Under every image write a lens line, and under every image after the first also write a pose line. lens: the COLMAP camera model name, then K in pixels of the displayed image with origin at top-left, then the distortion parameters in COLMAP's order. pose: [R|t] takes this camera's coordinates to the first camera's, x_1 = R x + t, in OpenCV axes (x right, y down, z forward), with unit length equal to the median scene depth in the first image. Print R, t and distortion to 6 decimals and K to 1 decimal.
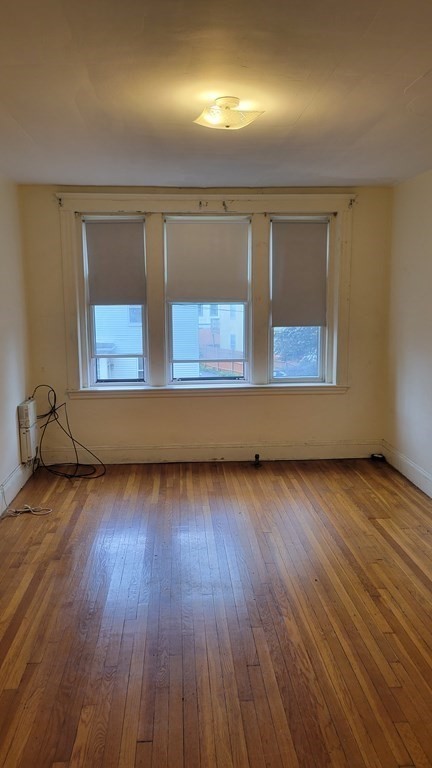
lens RADIAL K [[562.2, 0, 216.0], [0, 562.2, 384.0], [0, 0, 1]] dist [0.002030, 0.000006]
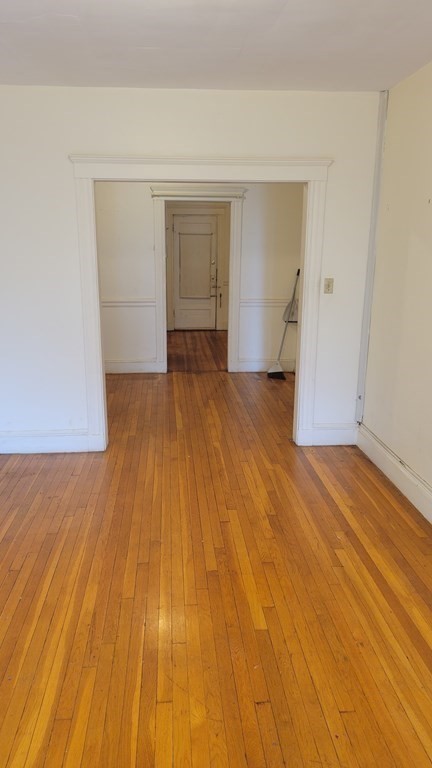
lens RADIAL K [[562.2, 0, 216.0], [0, 562.2, 384.0], [0, 0, 1]] dist [0.002030, 0.000006]
pose [[-0.999909, 0.005308, -0.012382, -0.069657], [0.000153, 0.923521, 0.383547, -0.275241], [0.013471, 0.383511, -0.923438, 1.916650]]
